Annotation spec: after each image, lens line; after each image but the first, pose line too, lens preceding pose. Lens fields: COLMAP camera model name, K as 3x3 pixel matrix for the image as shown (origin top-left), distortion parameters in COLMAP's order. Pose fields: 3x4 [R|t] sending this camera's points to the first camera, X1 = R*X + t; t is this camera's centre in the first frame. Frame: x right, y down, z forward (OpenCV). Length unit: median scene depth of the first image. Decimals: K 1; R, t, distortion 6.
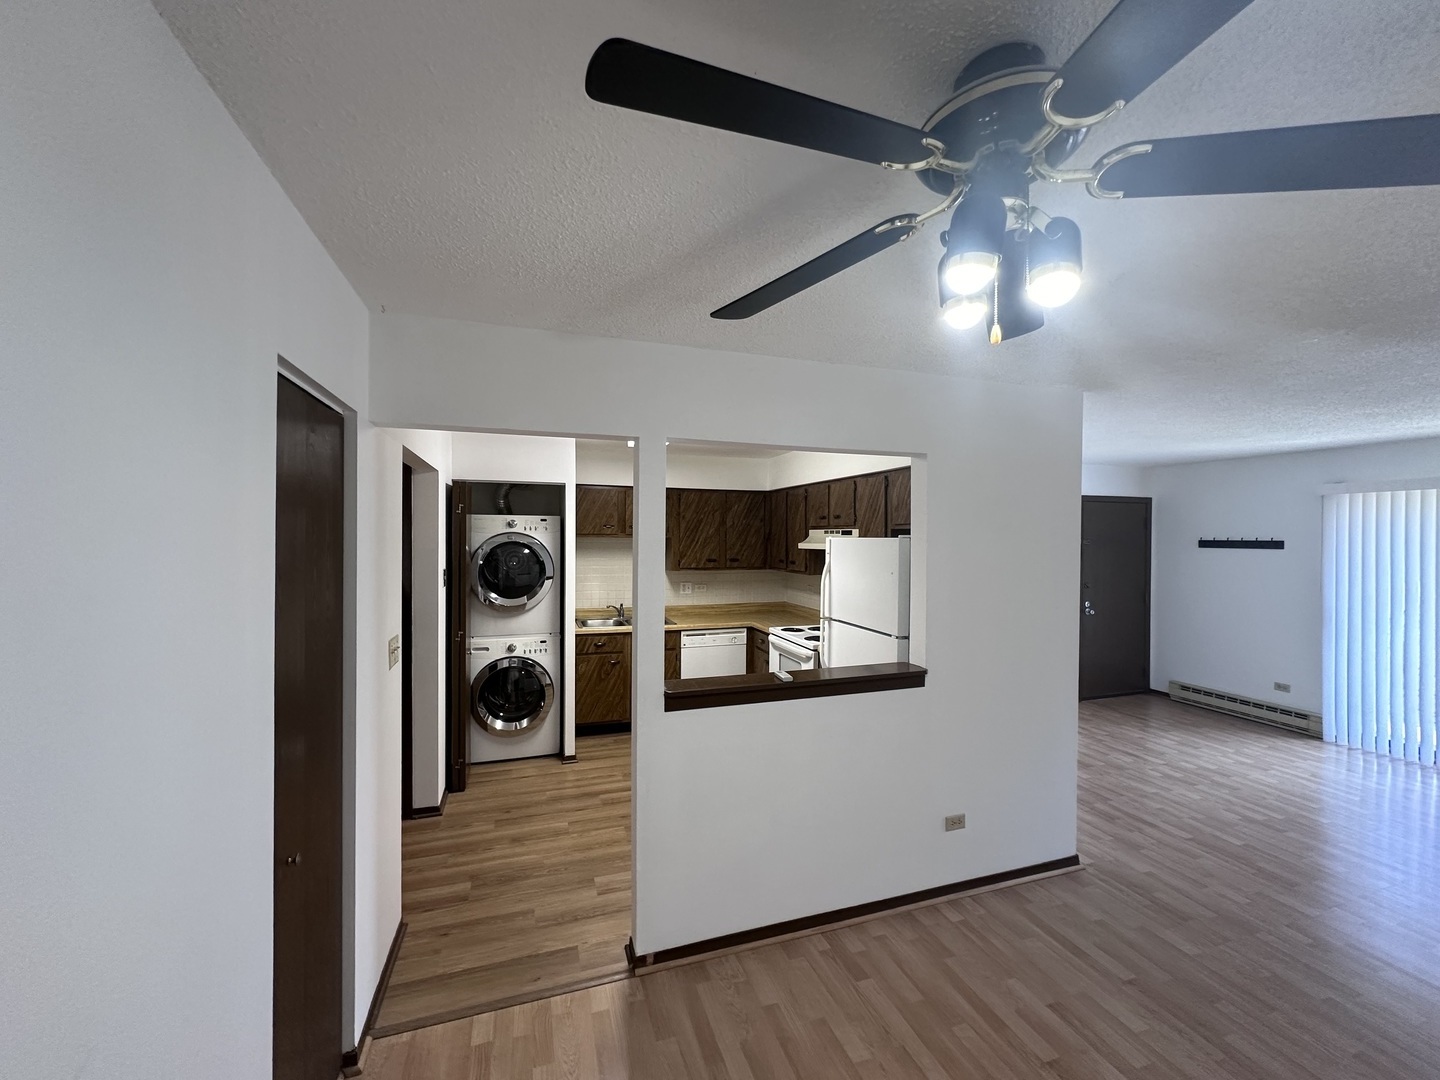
lens RADIAL K [[573.4, 0, 720.5], [0, 573.4, 538.7], [0, 0, 1]] dist [-0.002857, 0.000403]
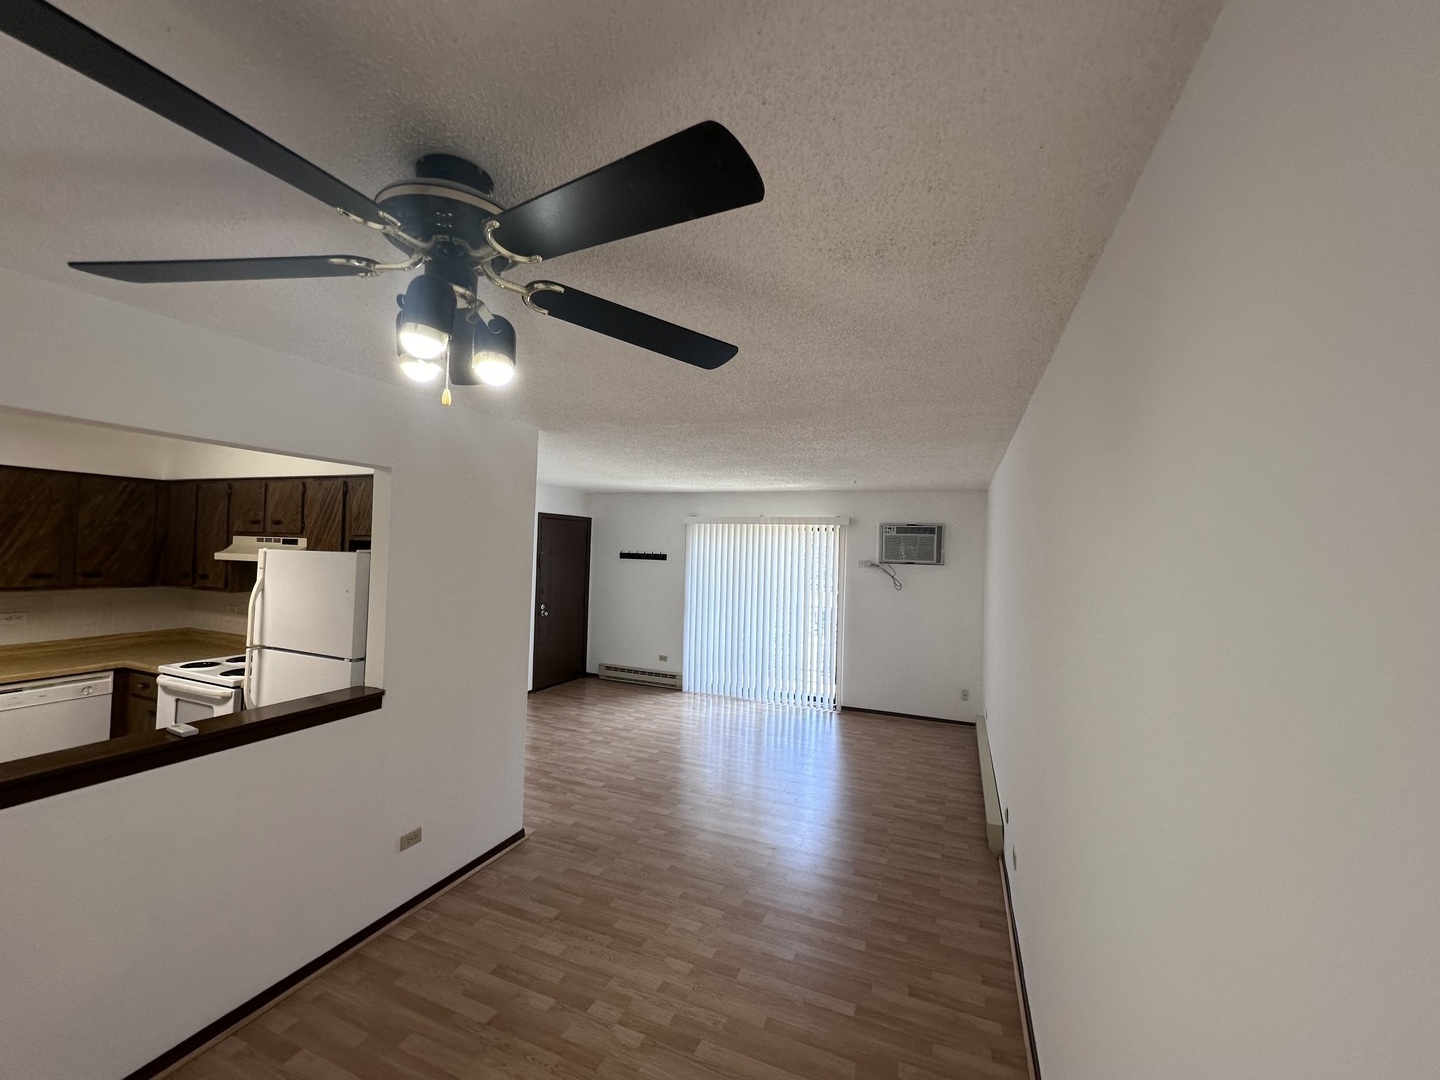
lens RADIAL K [[573.4, 0, 719.8], [0, 573.4, 540.2], [0, 0, 1]] dist [-0.002857, 0.000403]
pose [[0.653857, 0.028285, 0.756089, -0.004823], [-0.023394, 0.999579, -0.017164, -0.013208], [-0.756256, -0.006465, 0.654244, -0.036235]]
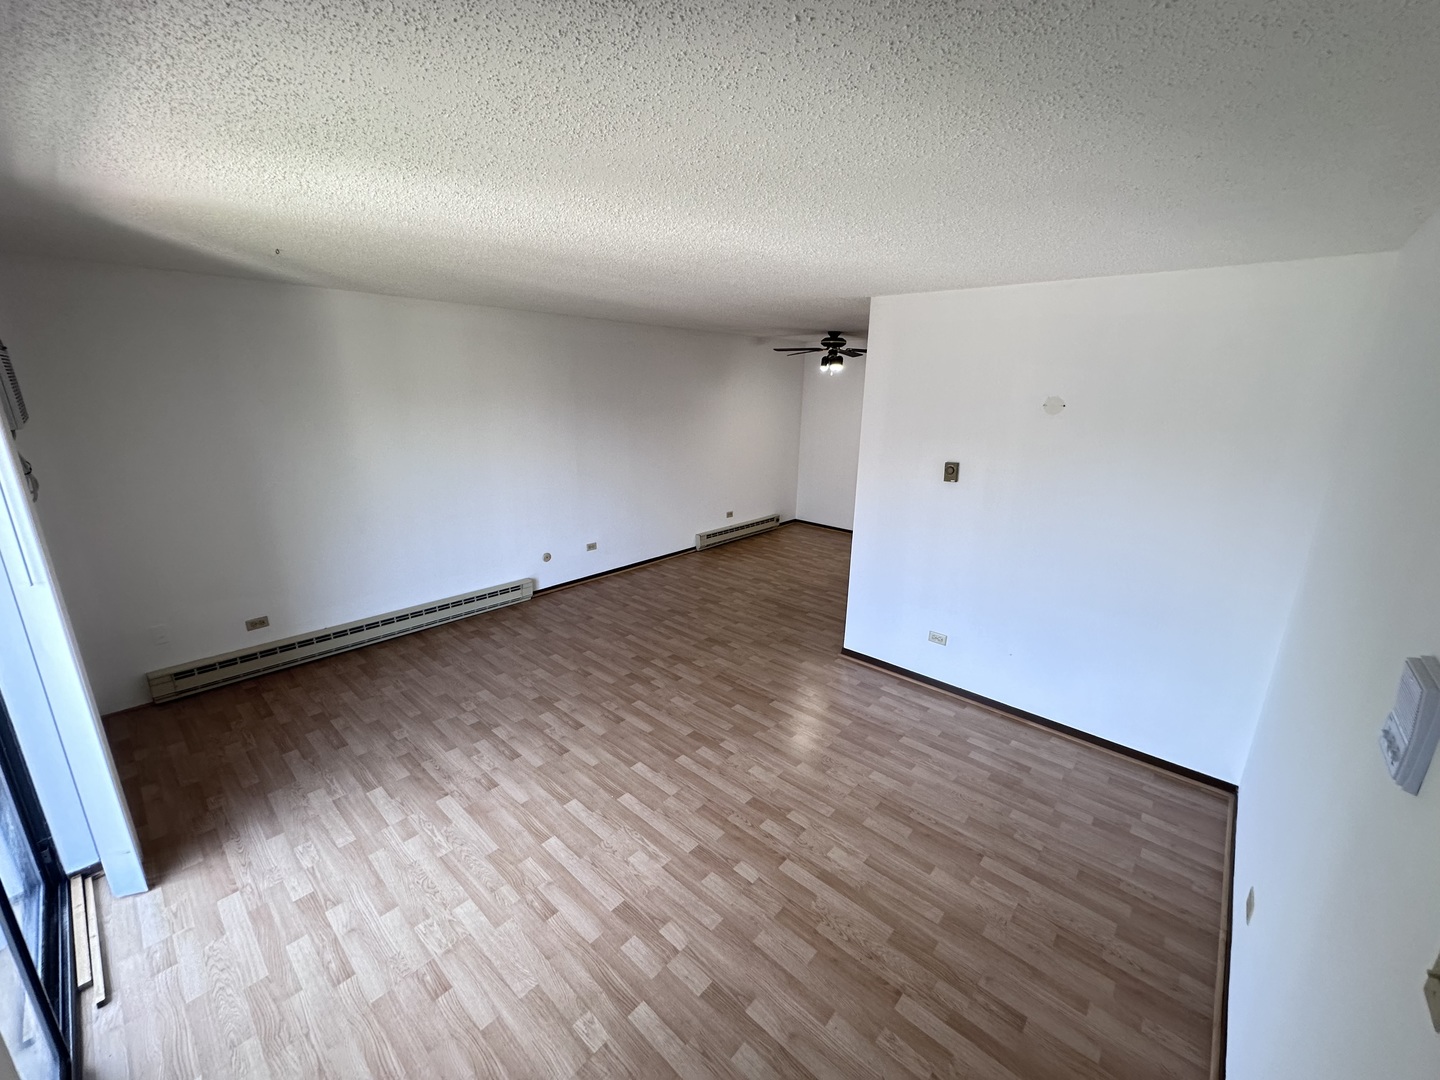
lens RADIAL K [[573.4, 0, 721.8], [0, 573.4, 541.2], [0, 0, 1]] dist [-0.002857, 0.000403]
pose [[-0.868595, 0.110916, -0.482950, 1.095438], [-0.025262, 0.963448, 0.266702, -0.052407], [0.494878, 0.243857, -0.834044, 1.402335]]
